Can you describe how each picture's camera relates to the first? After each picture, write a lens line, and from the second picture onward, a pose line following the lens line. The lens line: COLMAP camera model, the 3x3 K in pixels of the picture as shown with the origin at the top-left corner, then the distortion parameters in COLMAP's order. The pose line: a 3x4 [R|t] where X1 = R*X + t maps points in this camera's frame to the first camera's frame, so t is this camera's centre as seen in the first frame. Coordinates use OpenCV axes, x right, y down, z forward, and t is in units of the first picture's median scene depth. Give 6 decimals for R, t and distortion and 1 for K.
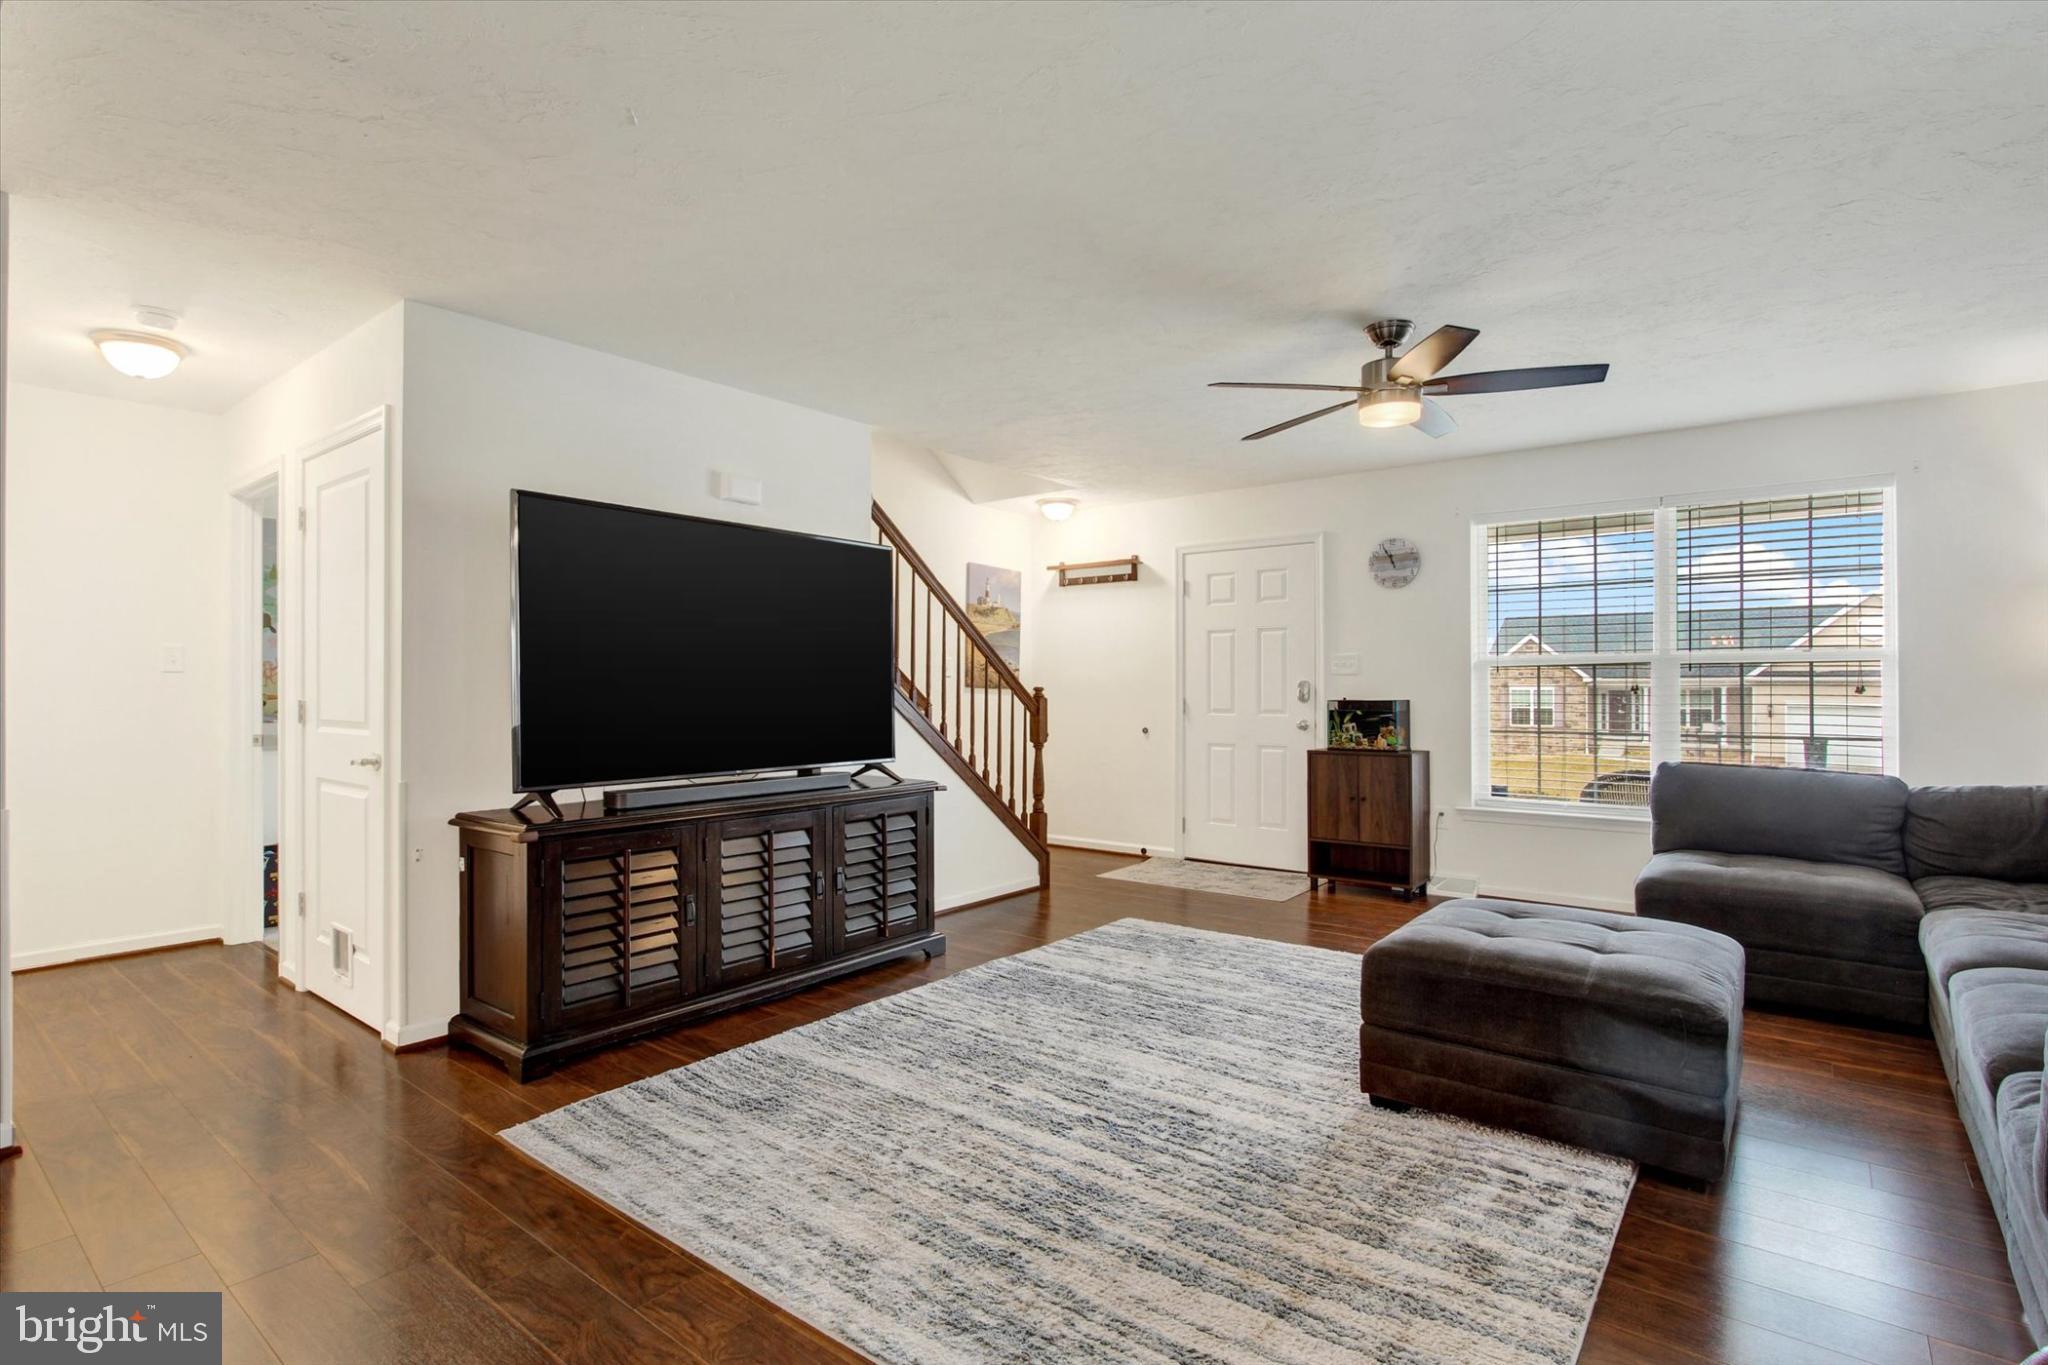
lens RADIAL K [[969.6, 0, 1024.0], [0, 969.6, 682.5], [0, 0, 1]] dist [-0.016191, 0.000107]
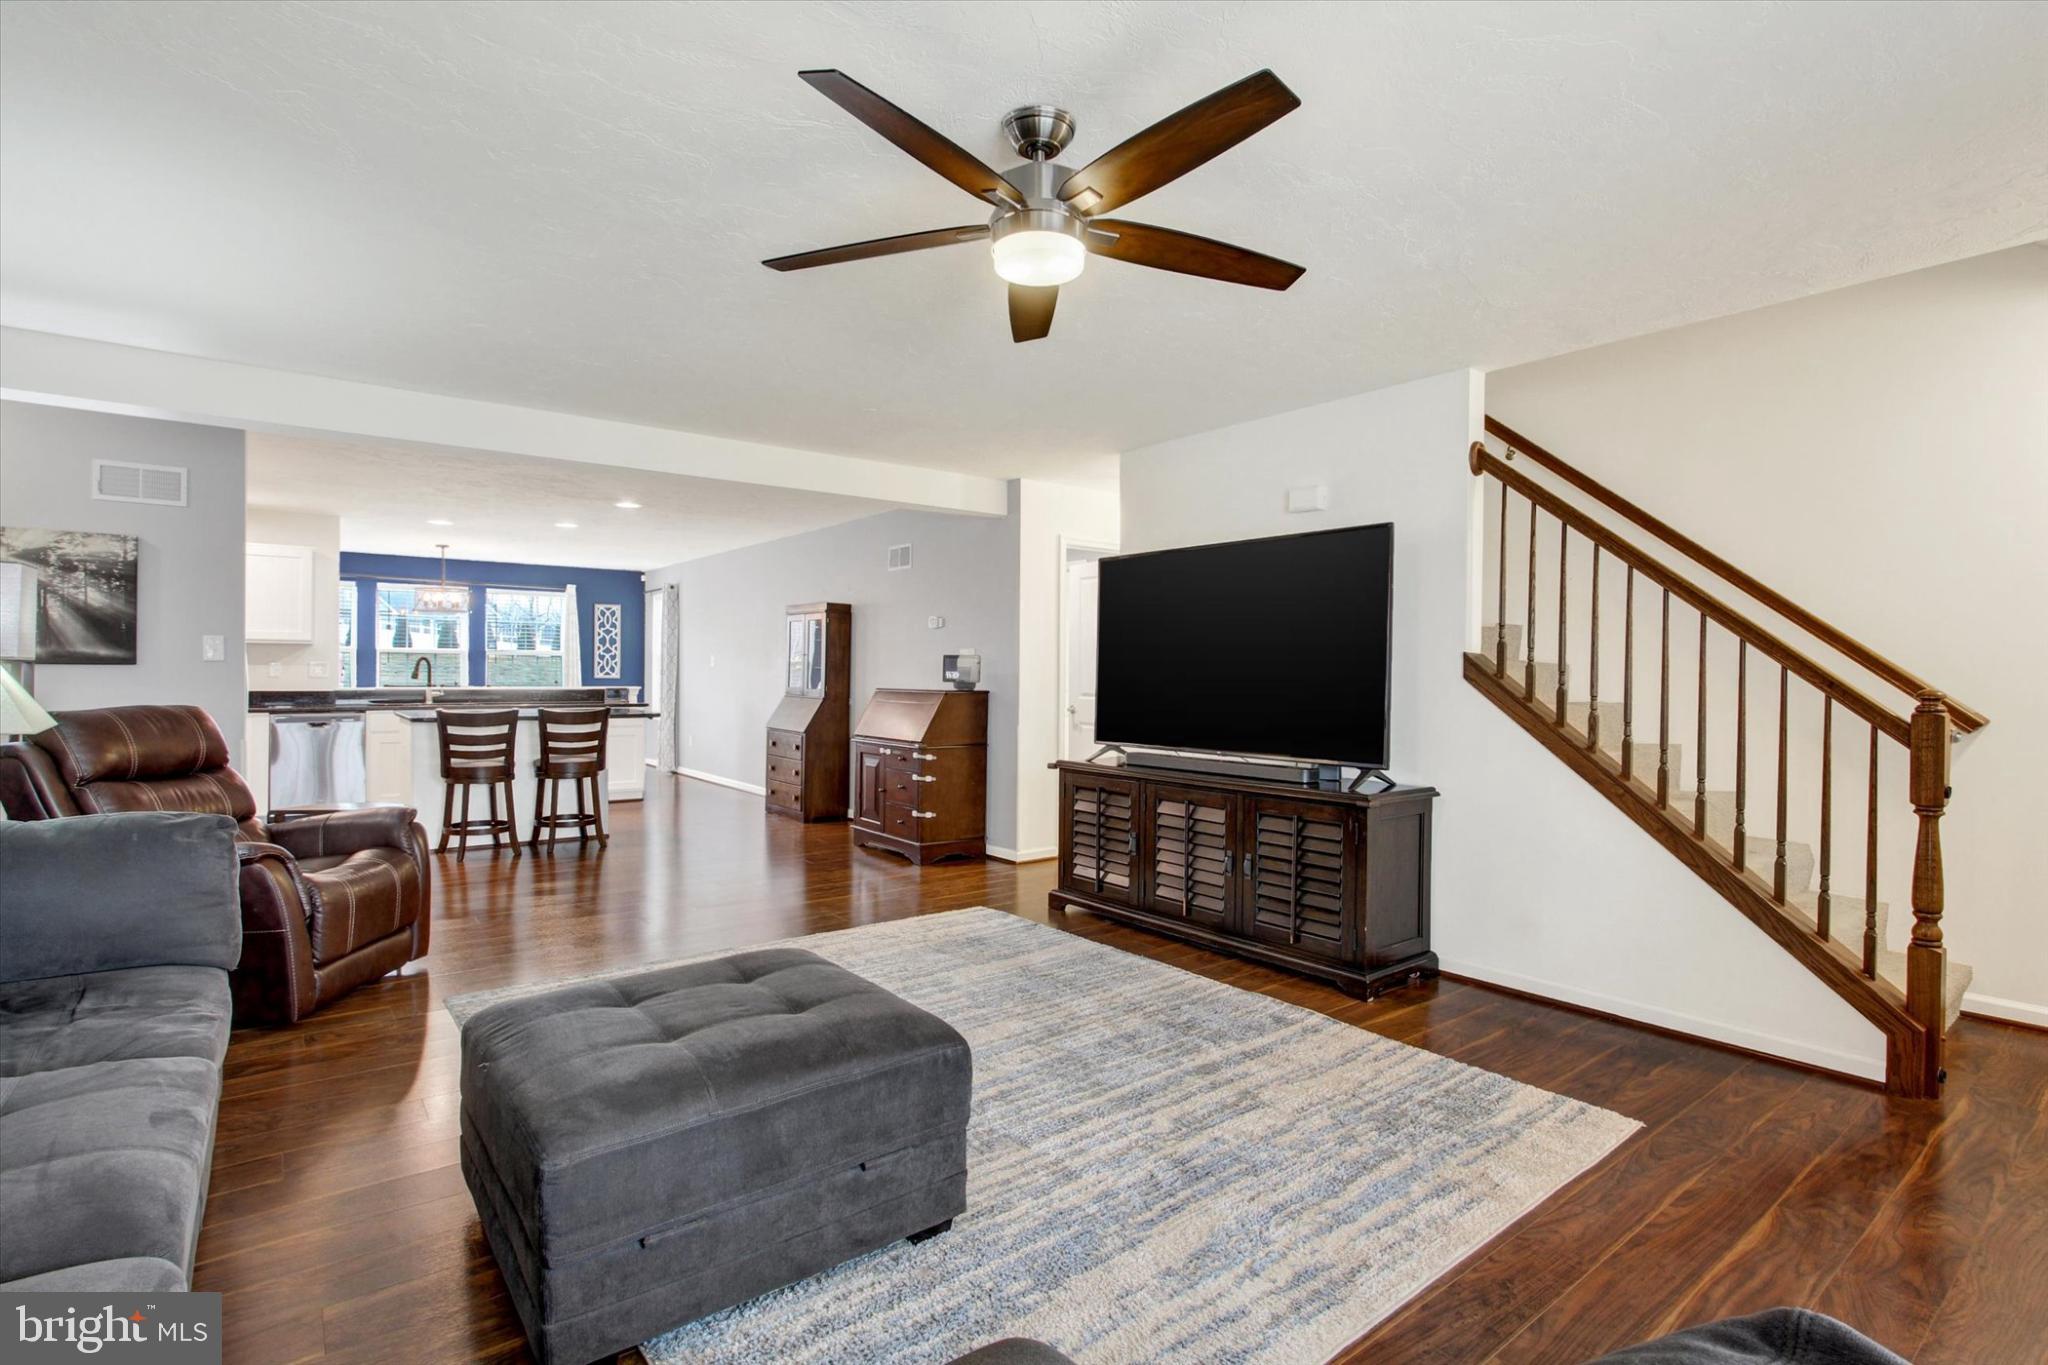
lens RADIAL K [[969.6, 0, 1024.0], [0, 969.6, 682.5], [0, 0, 1]] dist [-0.016191, 0.000107]
pose [[-0.226975, 0.011245, -0.973836, 0.747941], [-0.005394, 0.999903, 0.012803, -0.006203], [0.973886, 0.008159, -0.226893, 0.847055]]
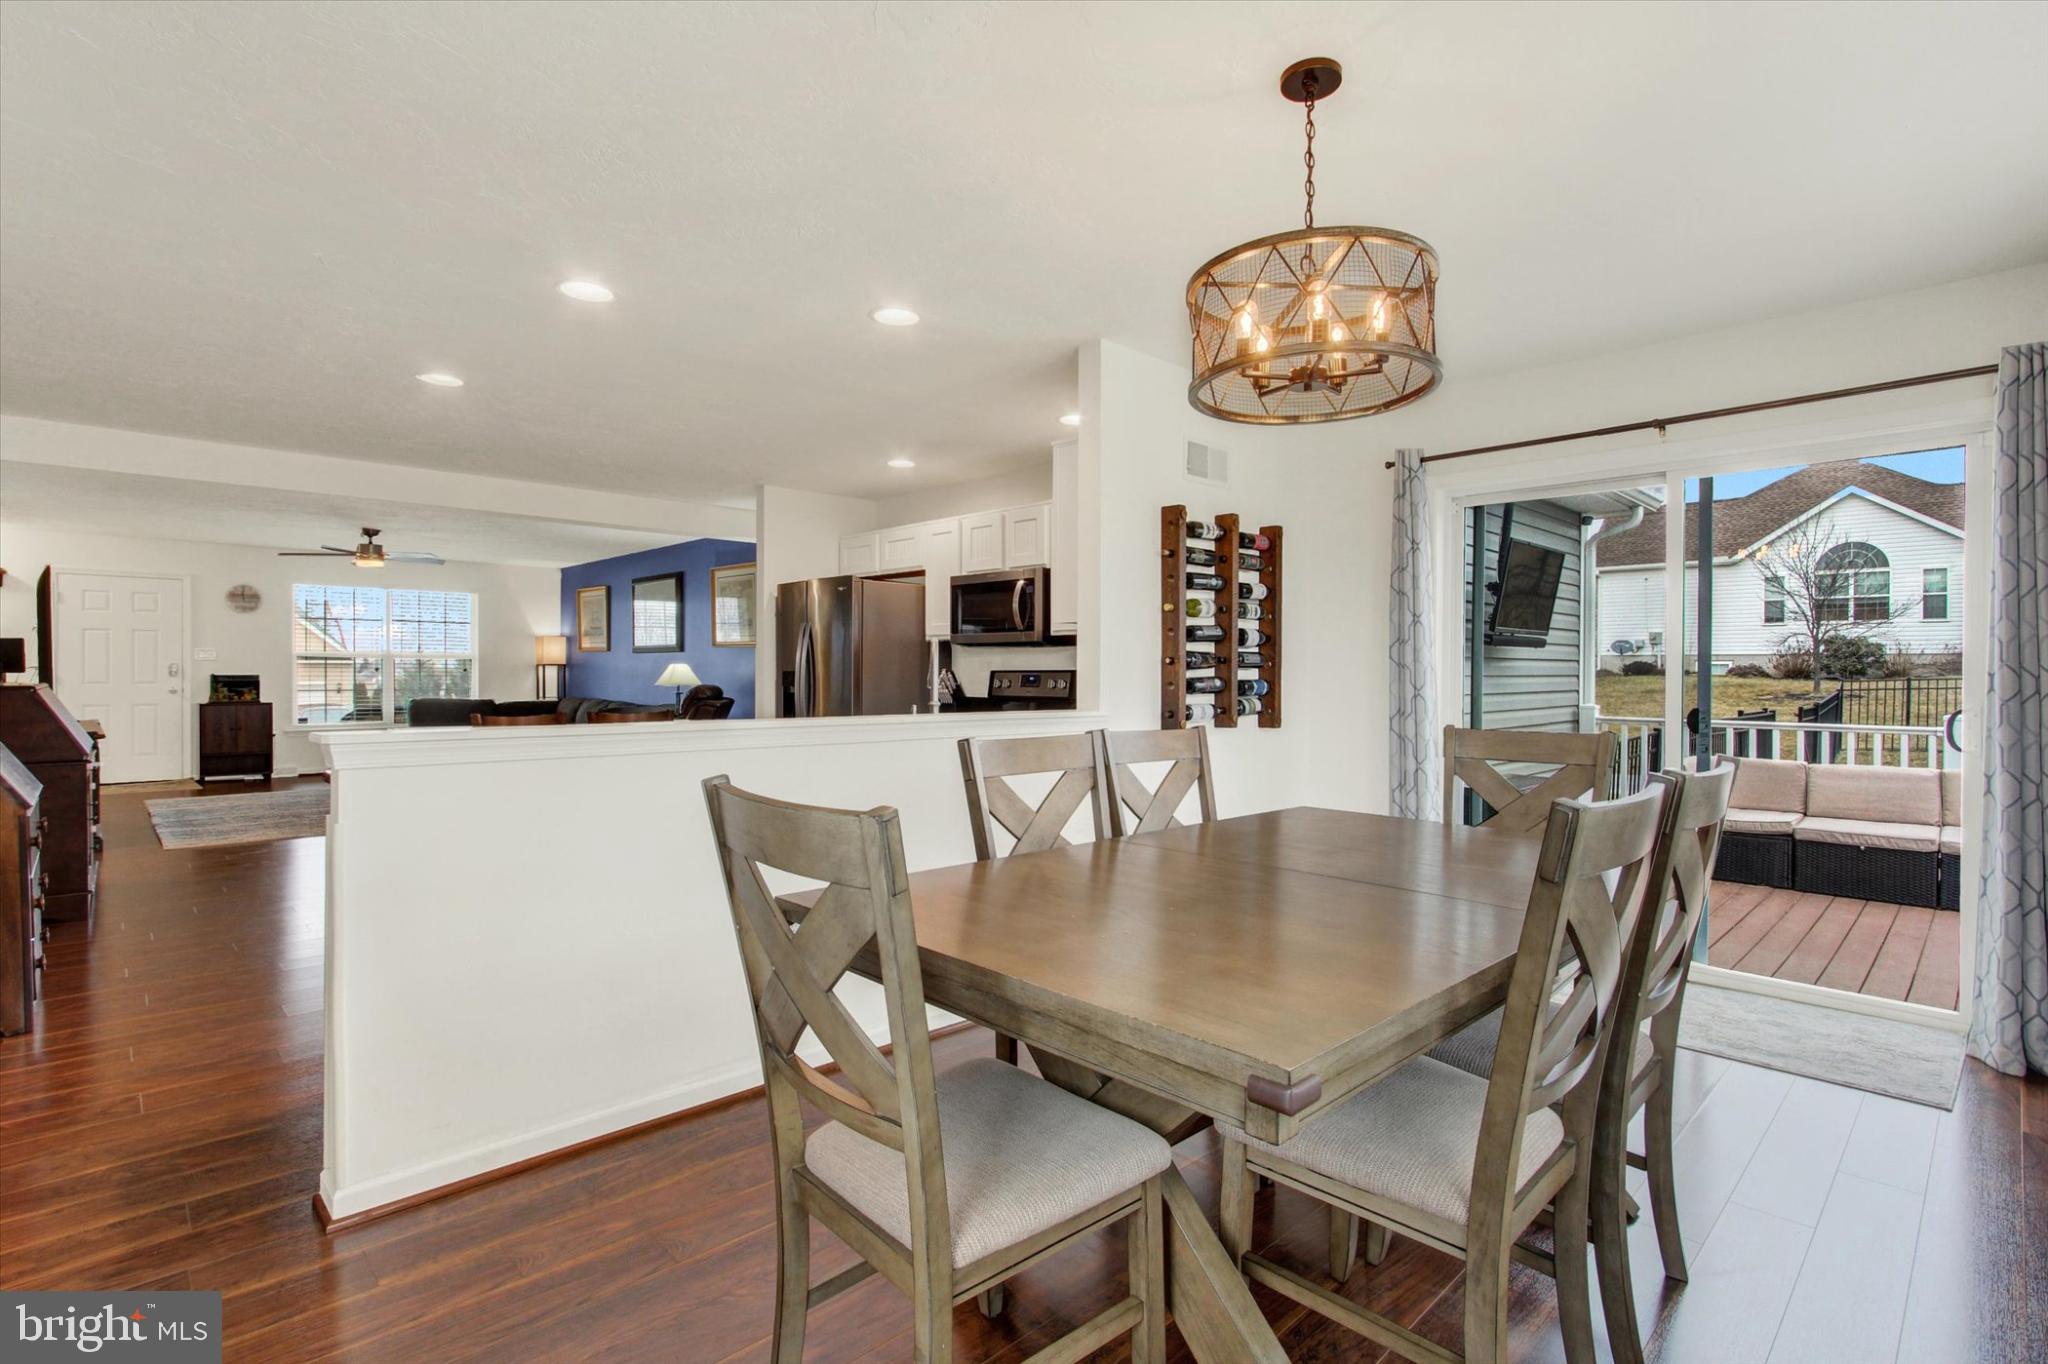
lens RADIAL K [[969.6, 0, 1024.0], [0, 969.6, 682.0], [0, 0, 1]] dist [-0.016191, 0.000107]
pose [[0.114952, -0.007616, 0.993342, -1.453266], [-0.008304, 0.999928, 0.008628, 0.005396], [-0.993336, -0.009241, 0.114881, -0.772267]]
